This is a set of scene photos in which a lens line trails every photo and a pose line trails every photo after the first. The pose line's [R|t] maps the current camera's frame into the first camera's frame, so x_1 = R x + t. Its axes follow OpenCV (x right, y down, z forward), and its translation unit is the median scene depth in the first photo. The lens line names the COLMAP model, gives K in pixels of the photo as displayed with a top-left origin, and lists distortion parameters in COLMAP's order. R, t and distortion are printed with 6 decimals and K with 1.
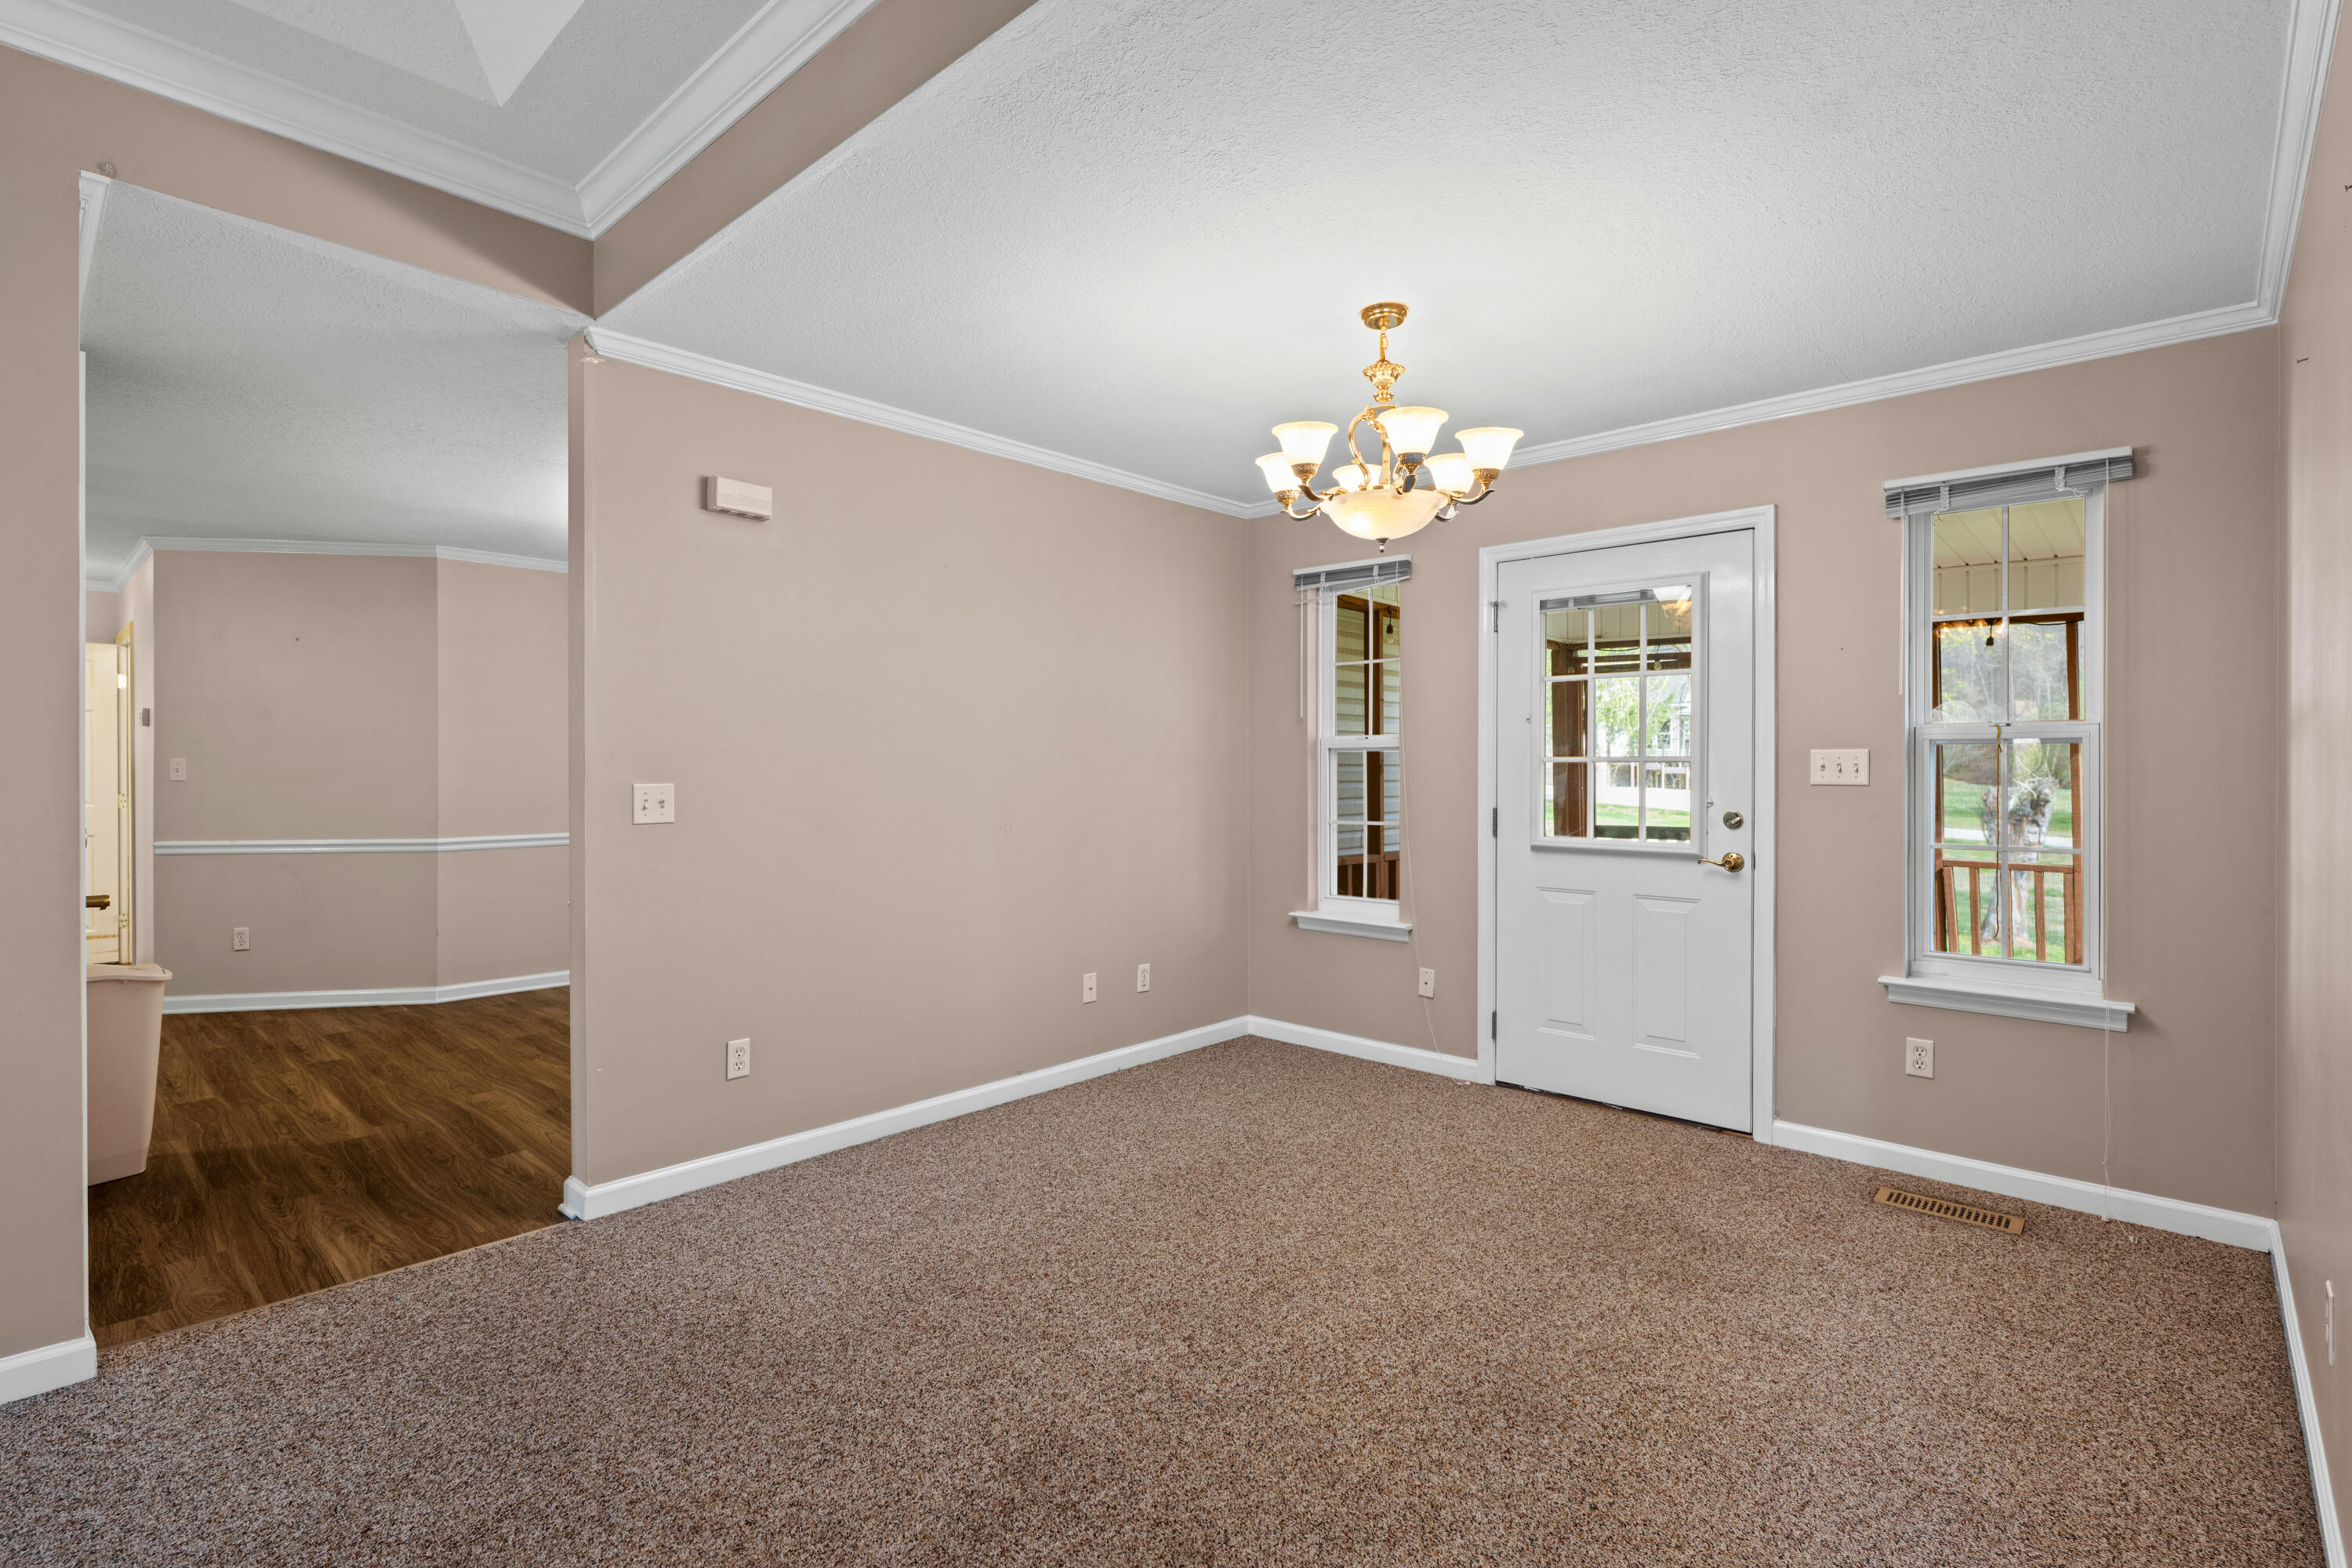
lens RADIAL K [[1060.6, 0, 1240.1], [0, 1060.6, 760.6], [0, 0, 1]] dist [-0.000583, 0.001086]
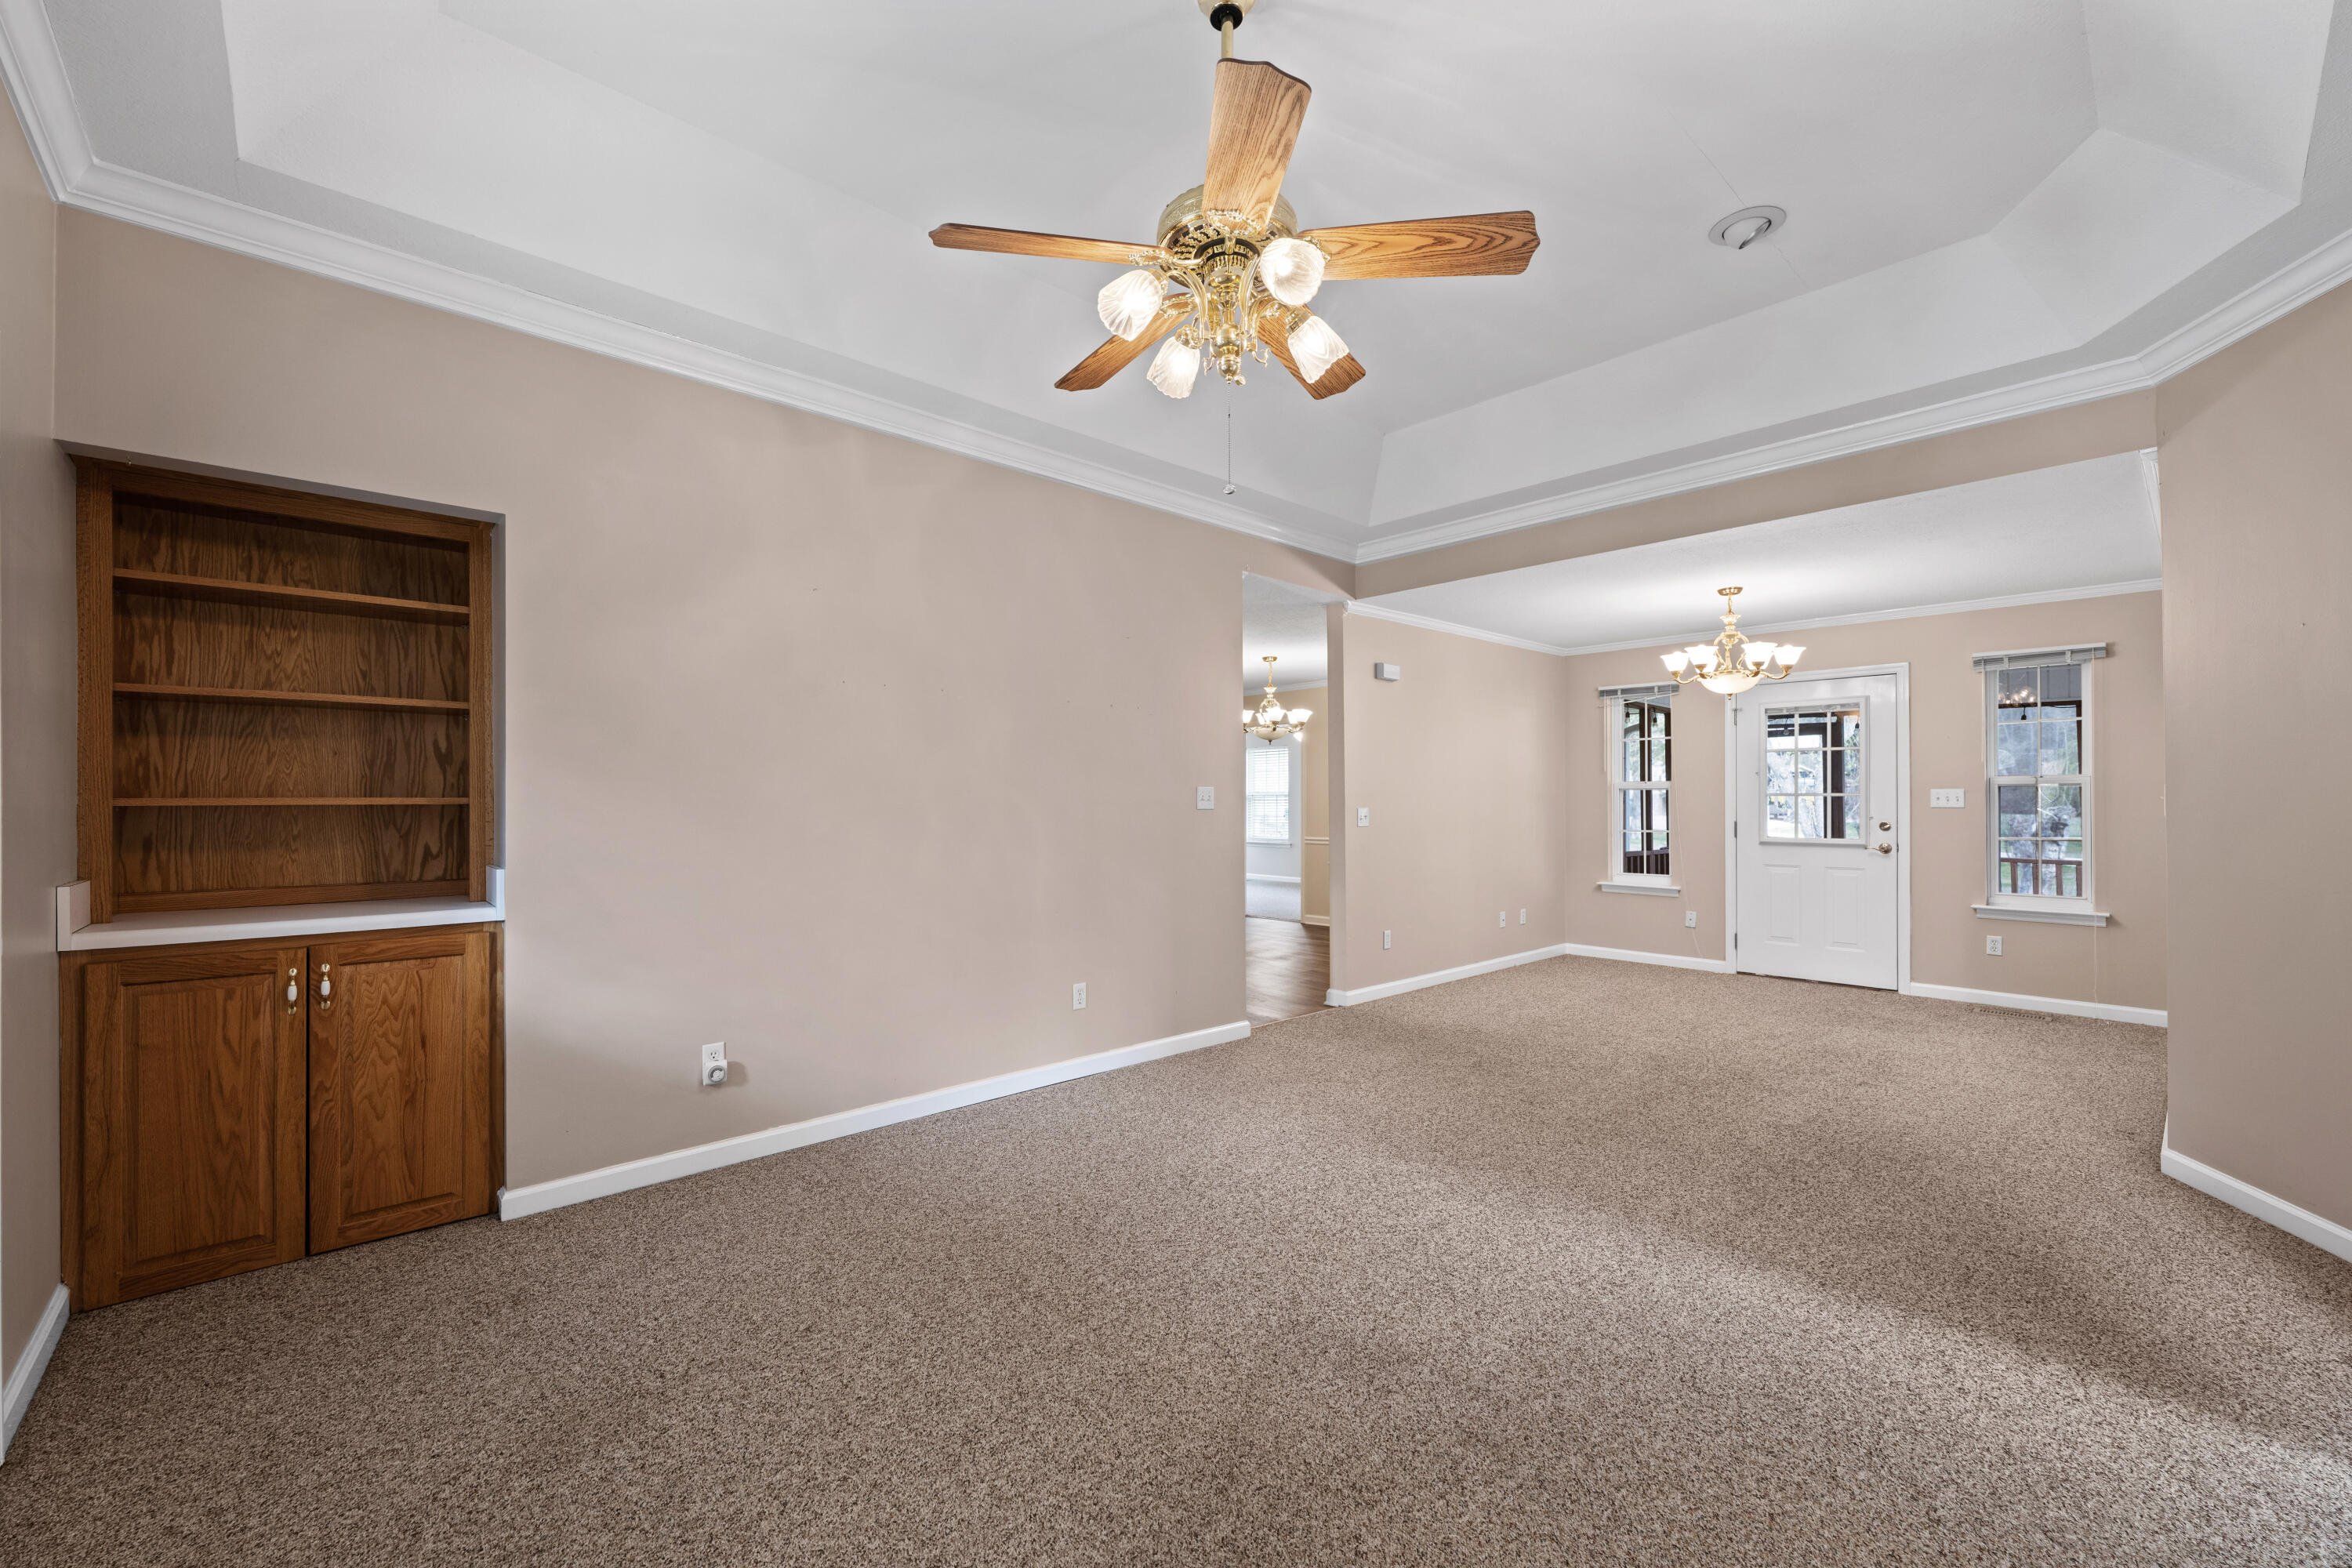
lens RADIAL K [[943.6, 0, 1197.3], [0, 943.6, 789.1], [0, 0, 1]] dist [-0.000536, 0.000249]
pose [[0.995531, -0.004743, -0.094319, -0.635272], [0.004263, 0.999977, -0.005289, -0.007271], [0.094342, 0.004864, 0.995528, -0.844255]]
